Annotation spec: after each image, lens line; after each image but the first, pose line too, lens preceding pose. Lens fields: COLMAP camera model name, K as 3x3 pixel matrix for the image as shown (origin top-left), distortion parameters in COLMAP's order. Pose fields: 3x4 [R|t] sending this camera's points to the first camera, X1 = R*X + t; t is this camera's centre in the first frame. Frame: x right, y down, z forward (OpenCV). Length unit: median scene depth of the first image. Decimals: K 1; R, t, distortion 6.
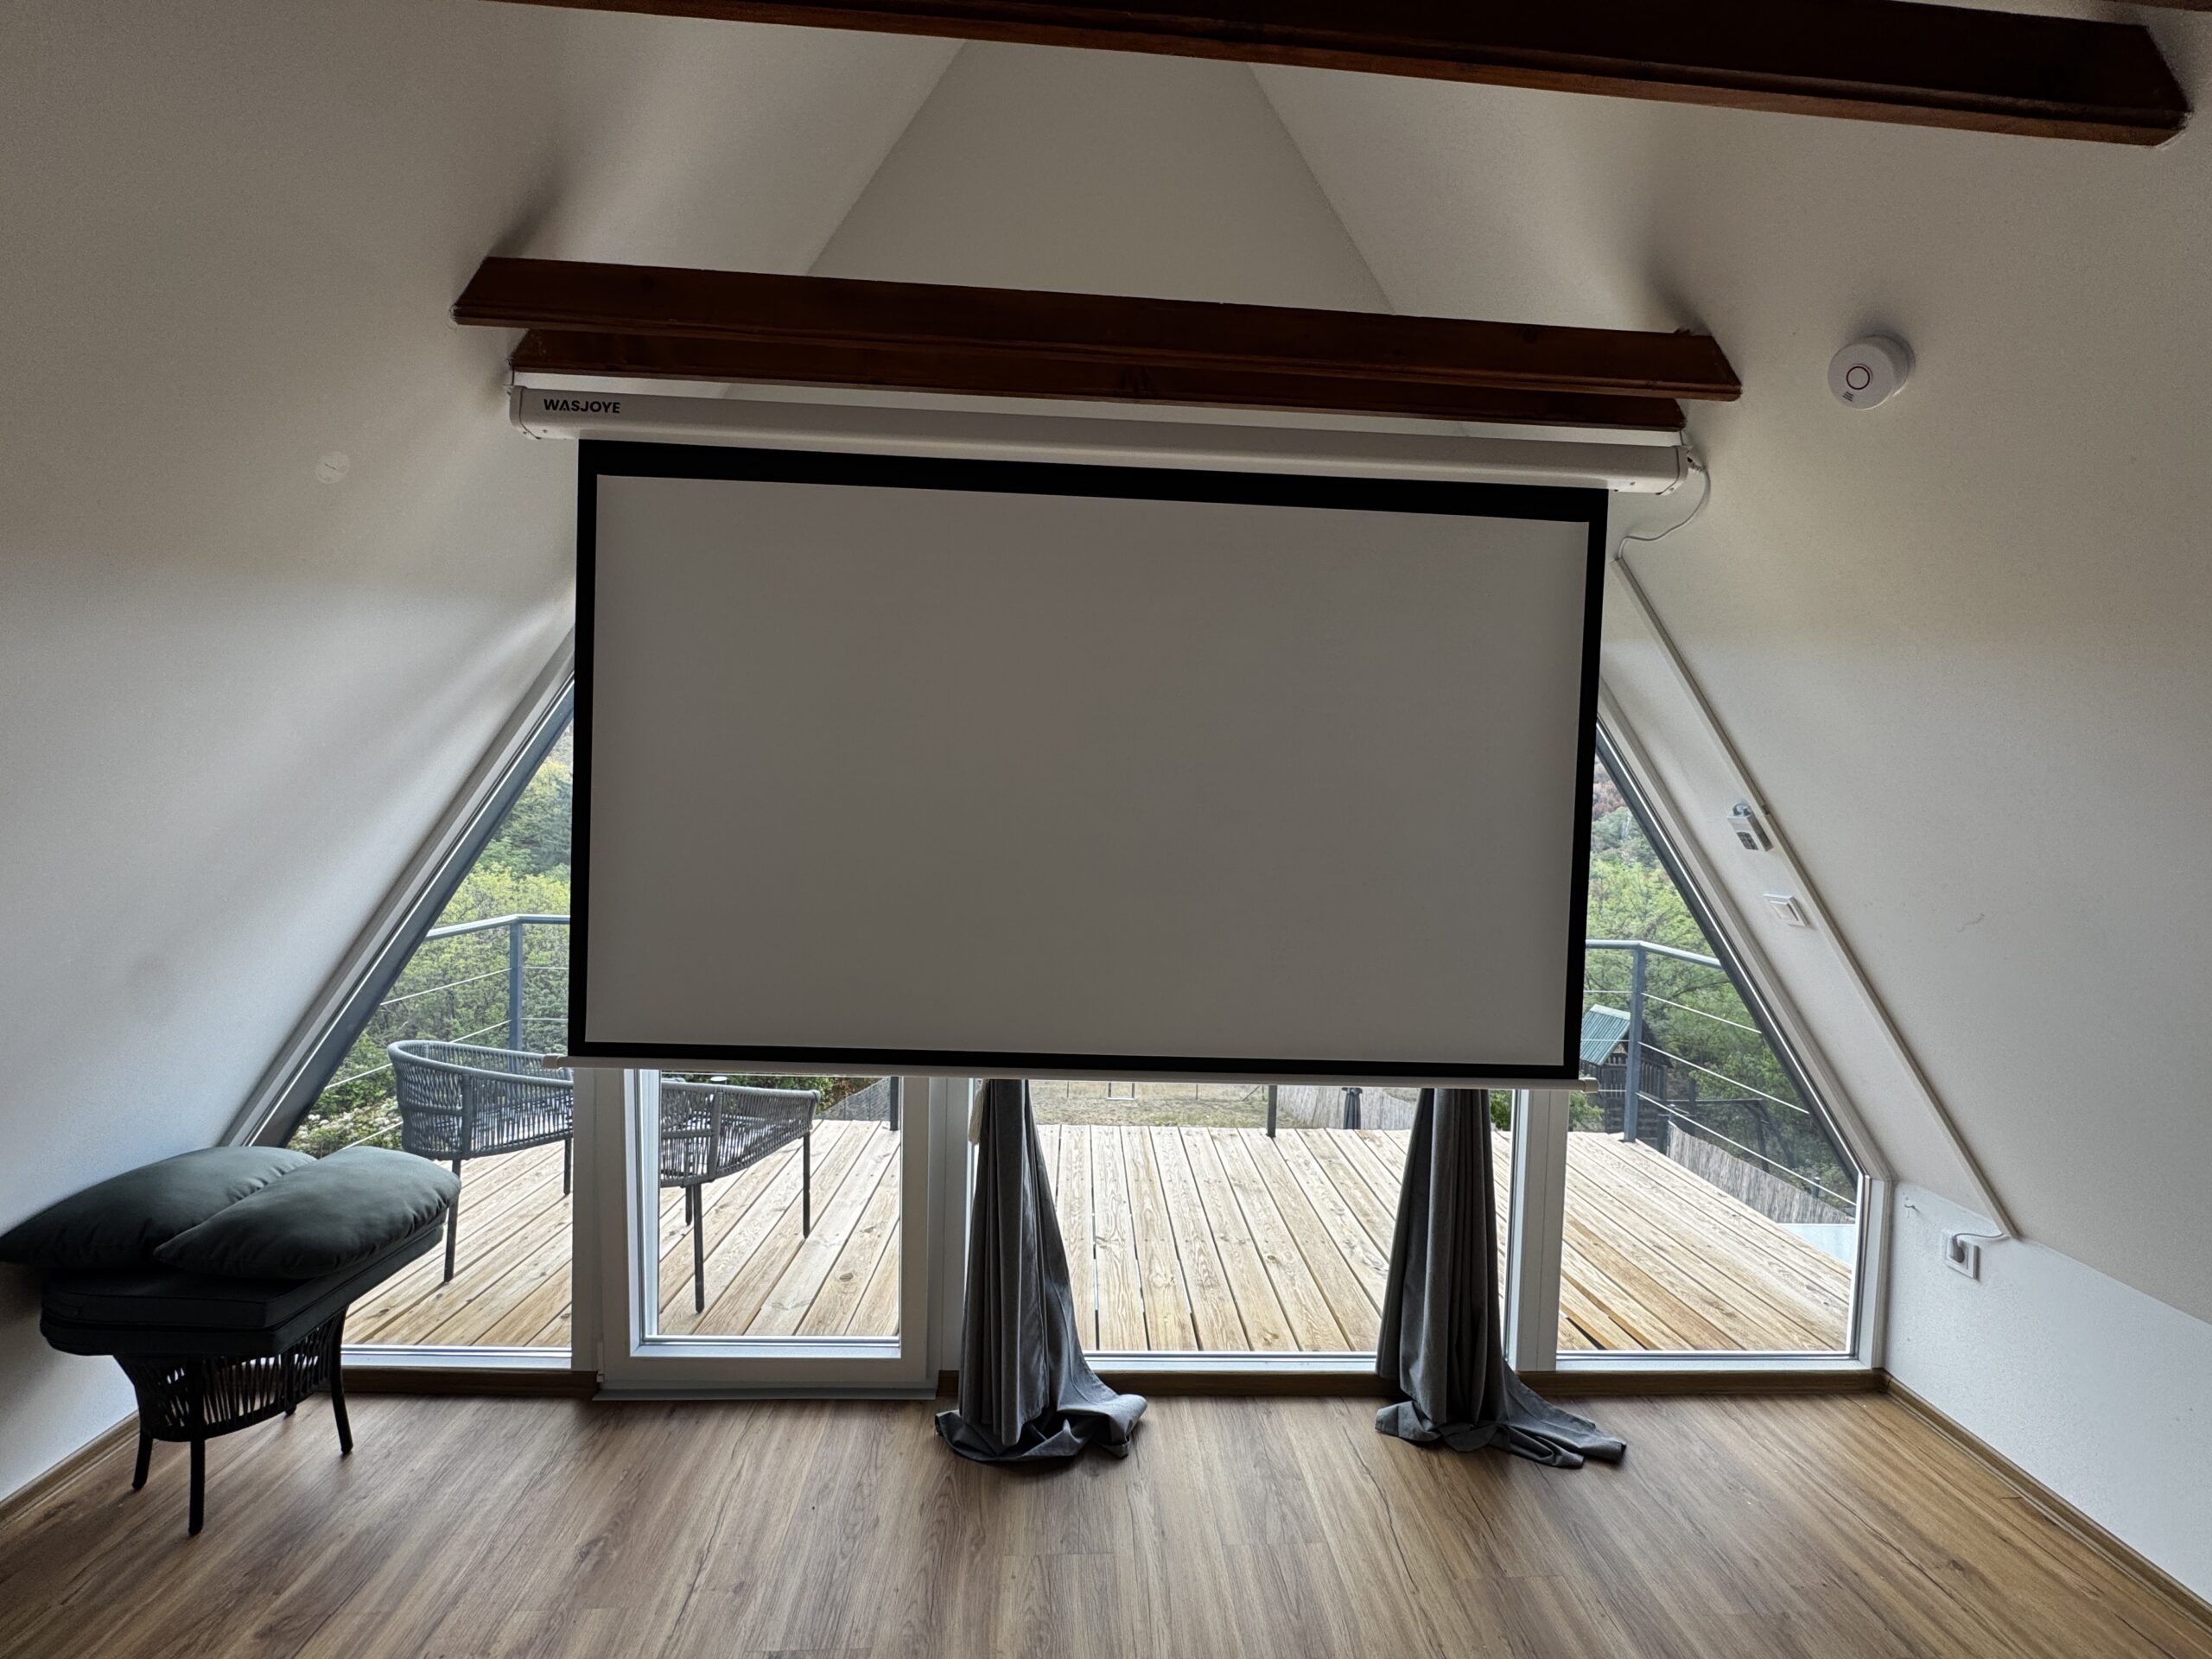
lens RADIAL K [[874.3, 0, 1109.3], [0, 874.3, 836.2], [0, 0, 1]] dist [-0.004393, 0.000065]
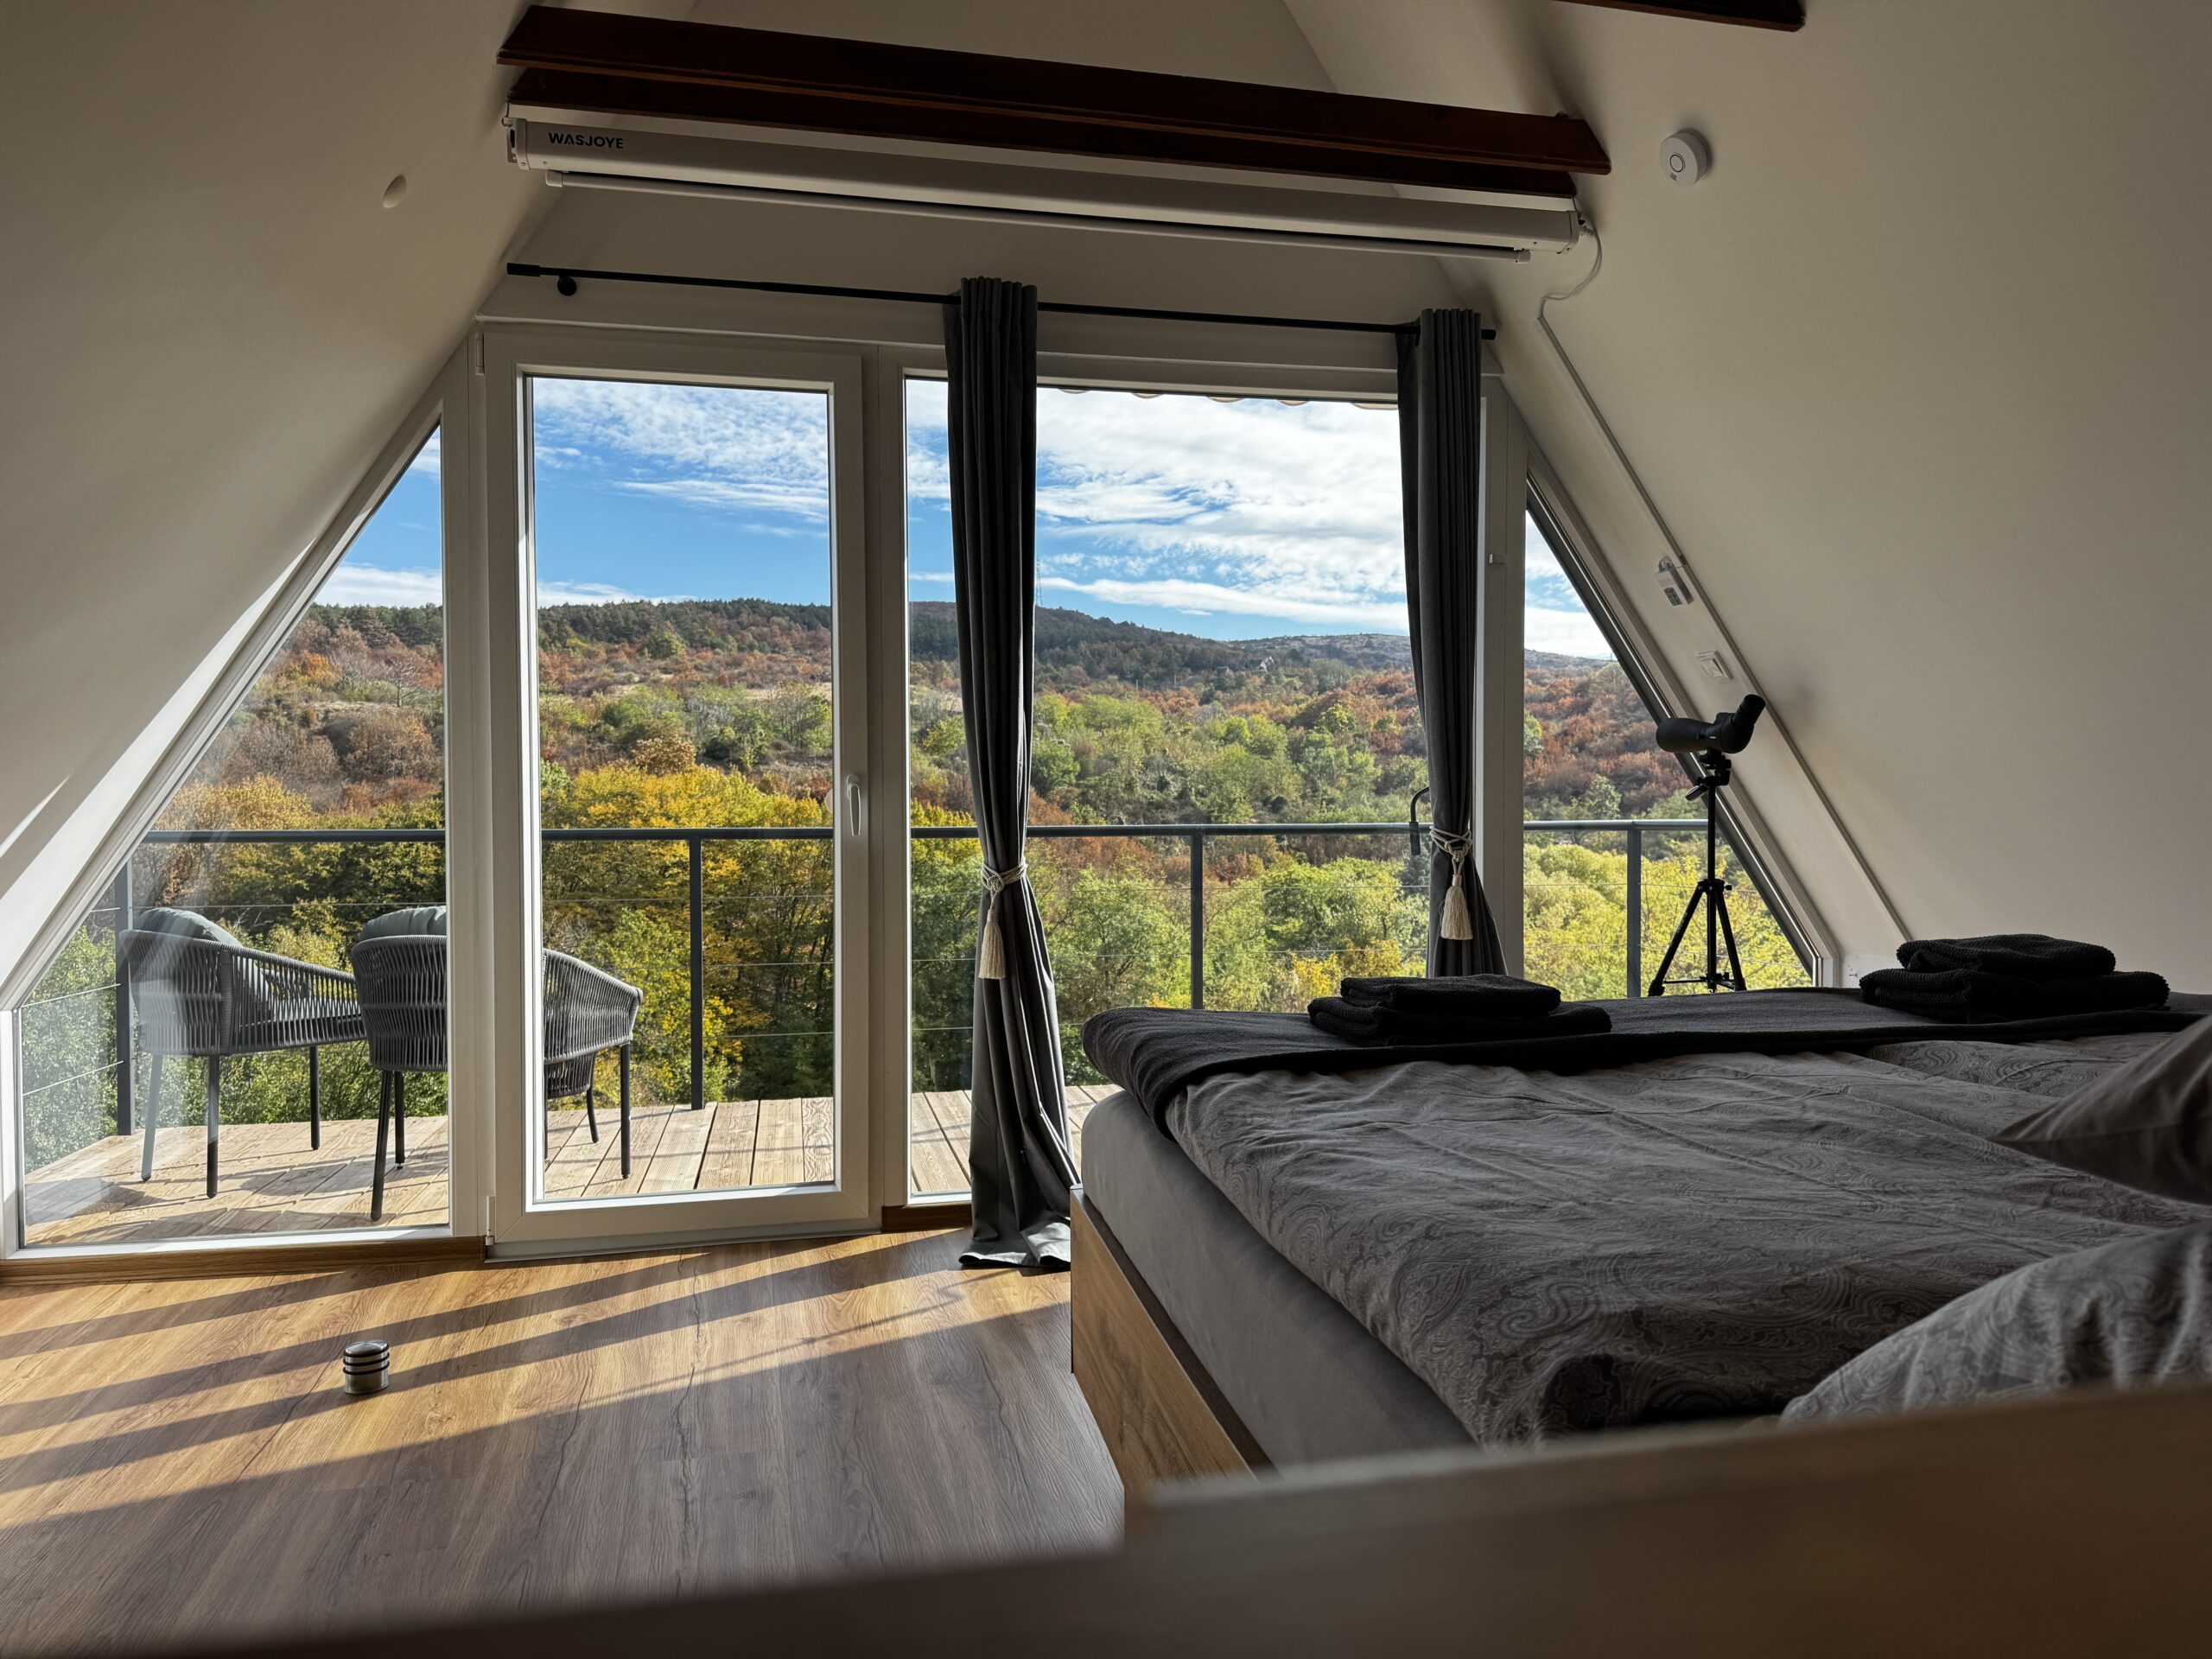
lens RADIAL K [[1507.6, 0, 1110.5], [0, 1507.6, 833.6], [0, 0, 1]] dist [-0.024561, 0.000177]
pose [[0.983793, -0.039860, 0.174823, -0.300940], [0.042820, 0.998996, -0.013189, 0.352305], [-0.174121, 0.020461, 0.984512, -0.779222]]
